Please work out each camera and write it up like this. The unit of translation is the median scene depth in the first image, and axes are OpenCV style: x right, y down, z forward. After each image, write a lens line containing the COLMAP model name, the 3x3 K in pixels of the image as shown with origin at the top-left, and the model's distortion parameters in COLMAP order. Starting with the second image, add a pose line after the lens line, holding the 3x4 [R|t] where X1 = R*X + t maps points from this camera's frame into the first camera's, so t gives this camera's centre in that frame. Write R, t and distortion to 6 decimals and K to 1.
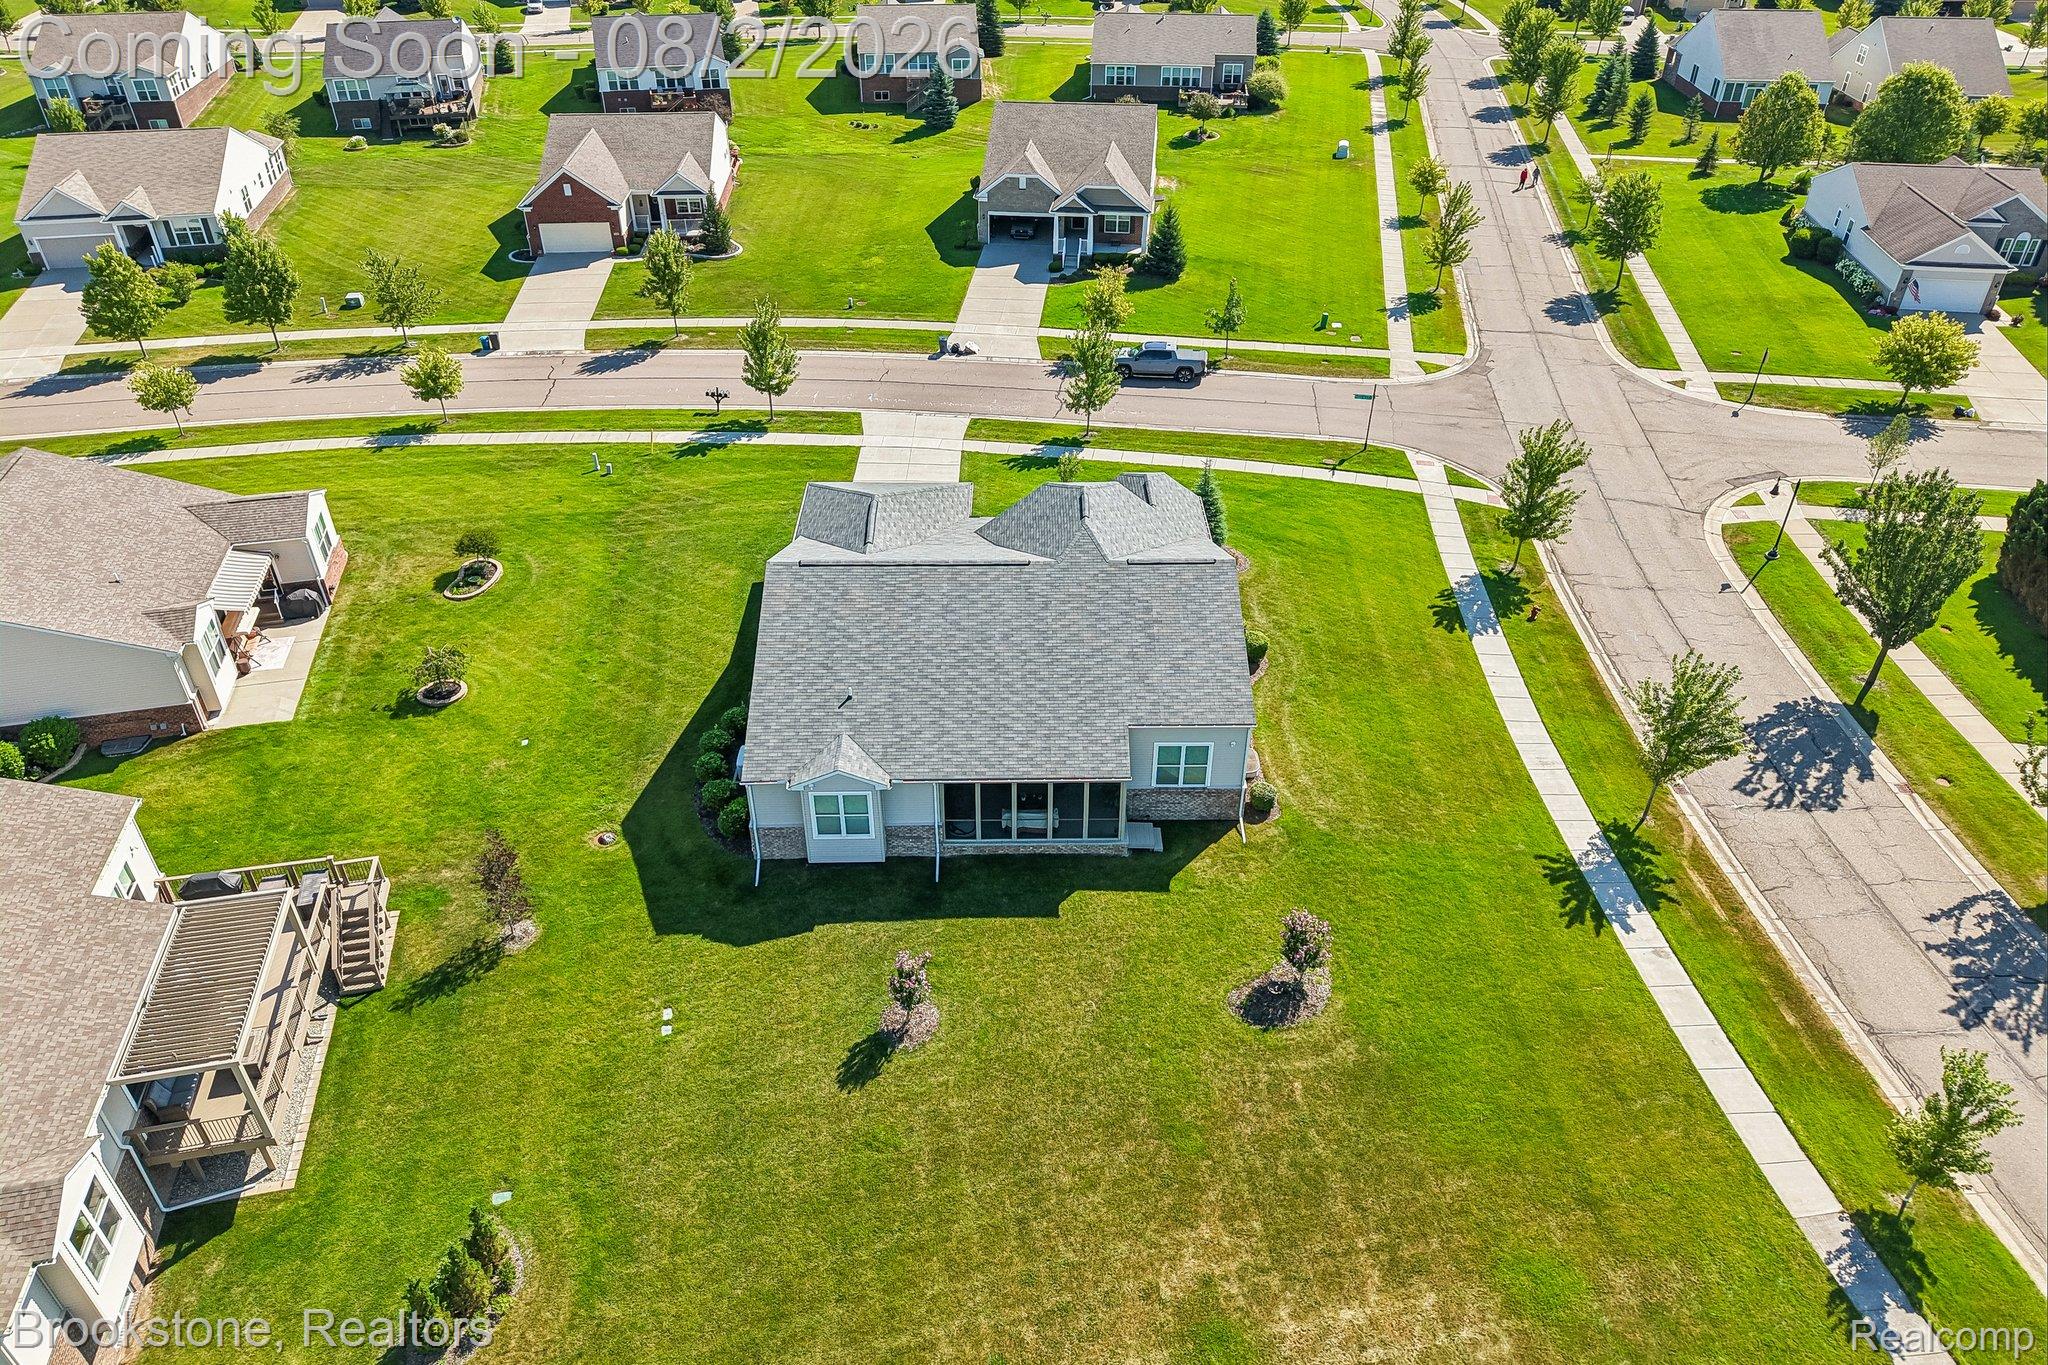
lens RADIAL K [[1375.7, 0, 1028.3], [0, 1375.7, 684.7], [0, 0, 1]] dist [0.017794, -0.020198]
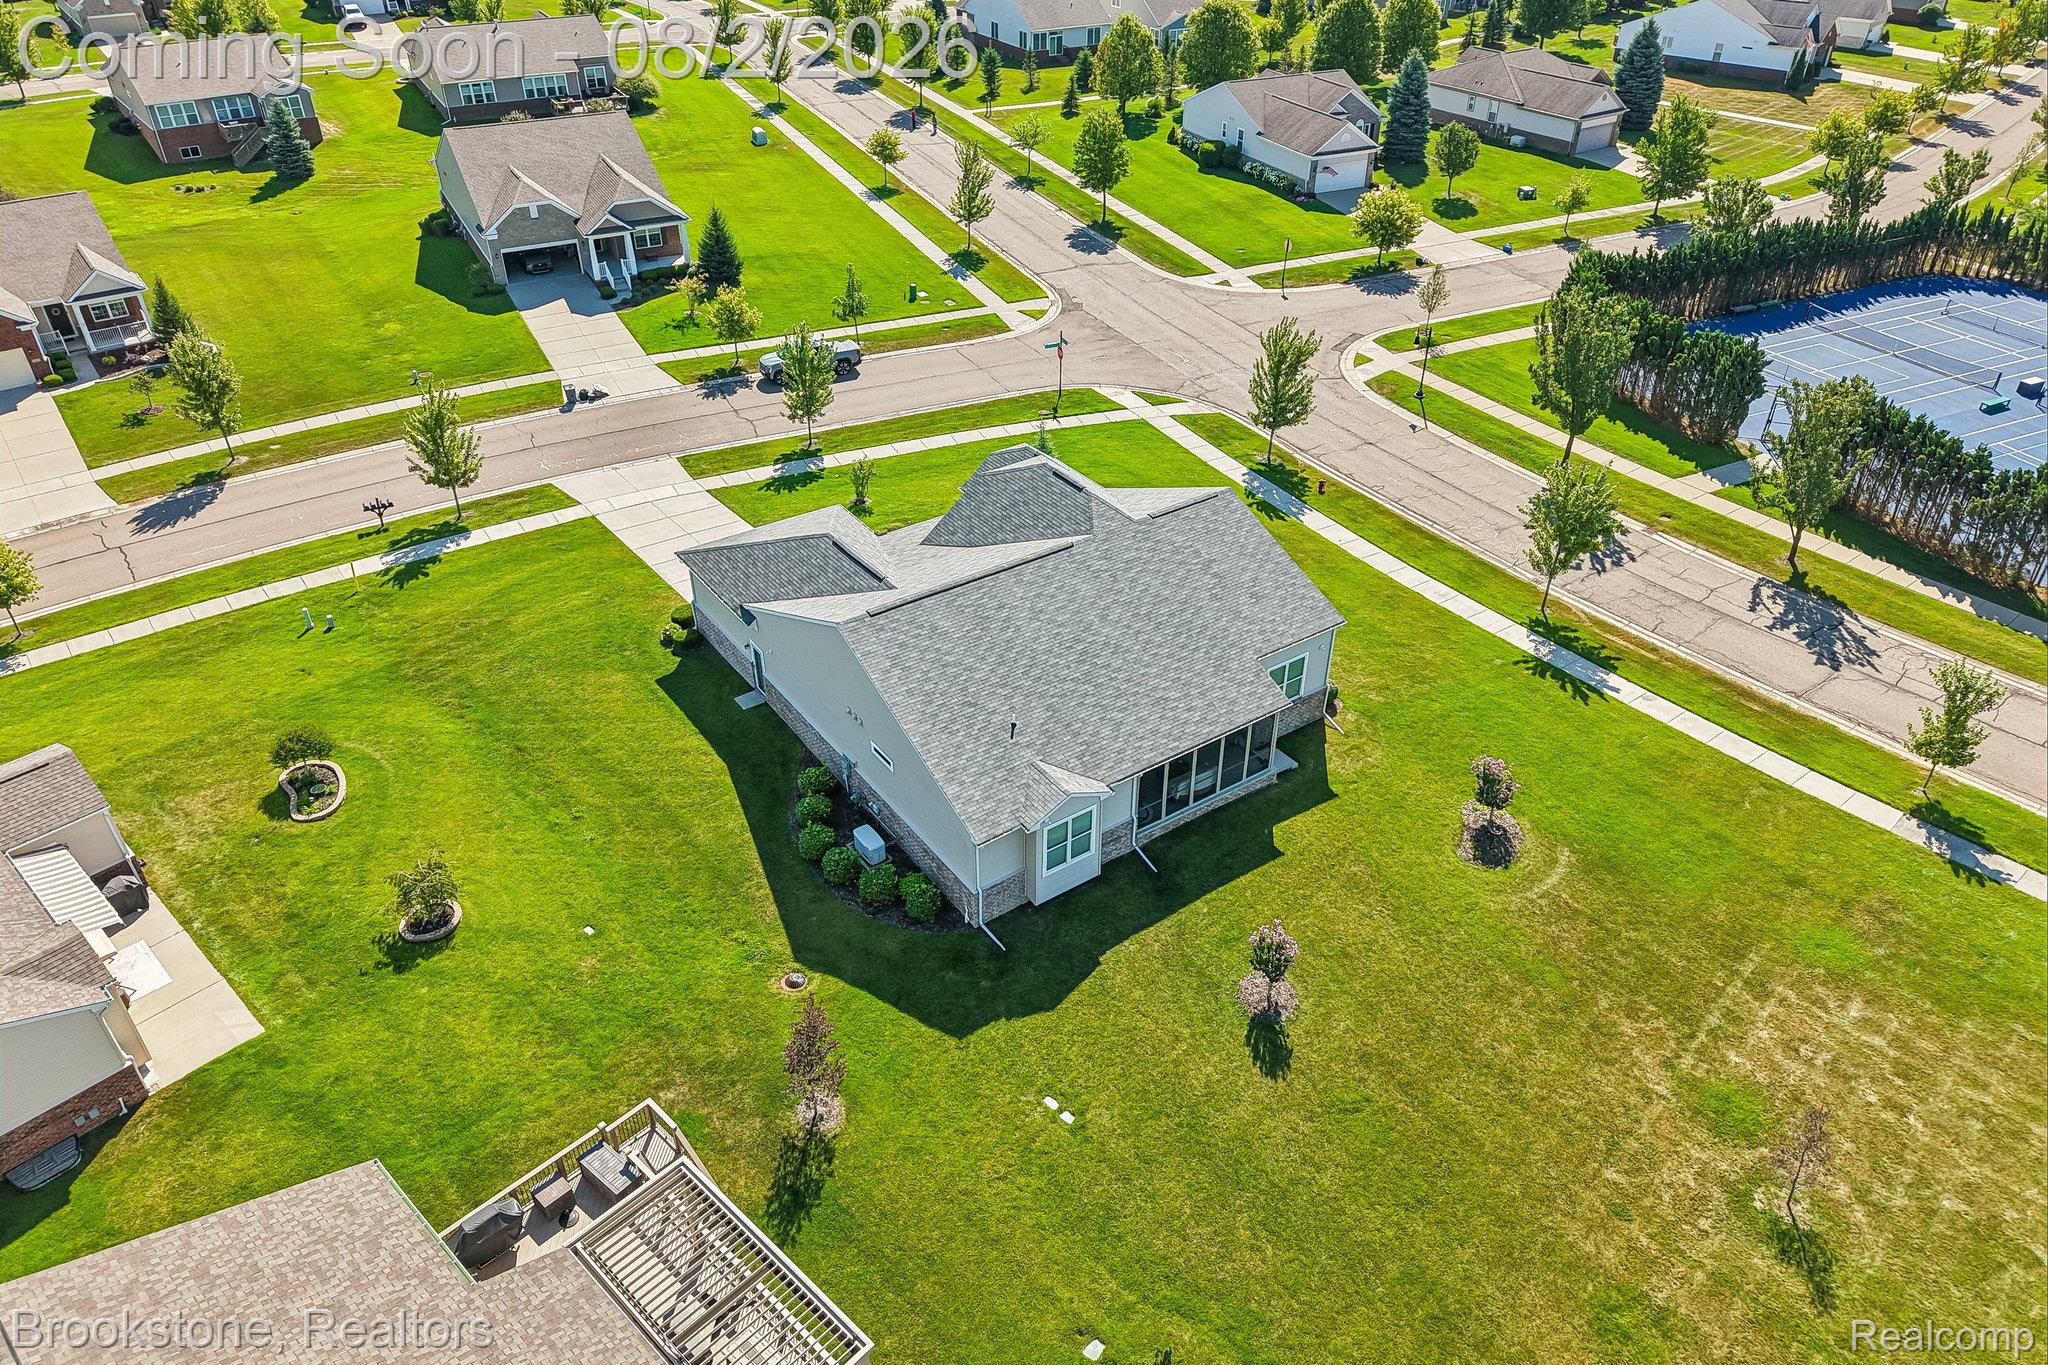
lens RADIAL K [[1375.7, 0, 1027.8], [0, 1375.7, 680.3], [0, 0, 1]] dist [0.017794, -0.020198]
pose [[0.828214, -0.318446, 0.461145, -0.327208], [0.319216, 0.944396, 0.078847, -0.054213], [-0.460612, 0.081903, 0.883815, 0.099809]]
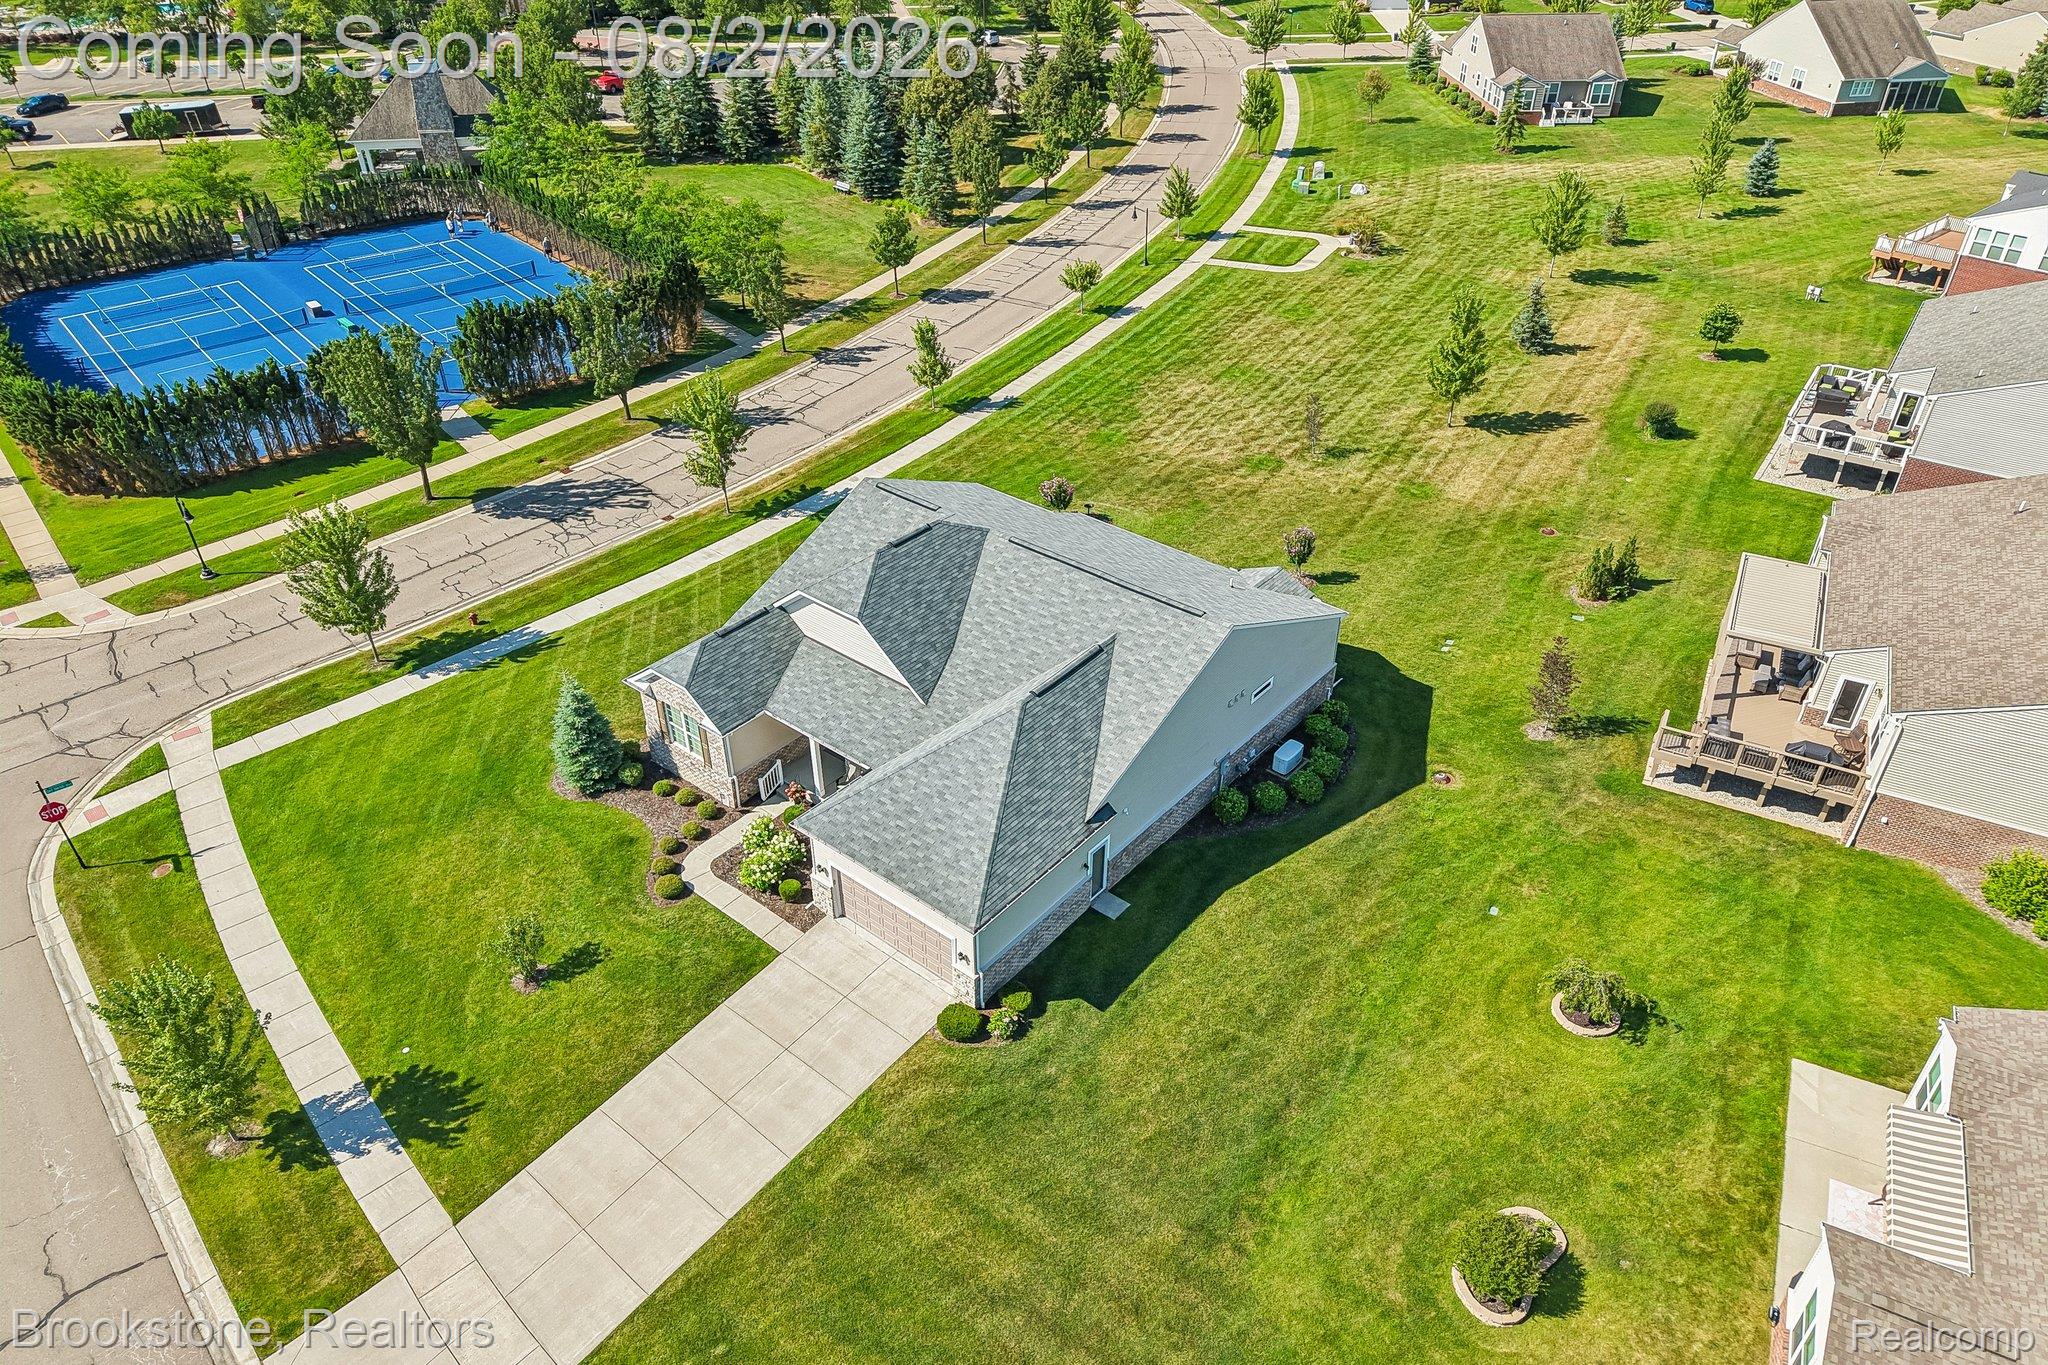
lens RADIAL K [[1375.7, 0, 1024.1], [0, 1375.7, 681.8], [0, 0, 1]] dist [0.017794, -0.020198]
pose [[-0.759495, -0.368687, 0.535946, -0.372296], [0.371544, 0.430421, 0.822613, -0.553539], [-0.533969, 0.823898, -0.189919, 0.816593]]
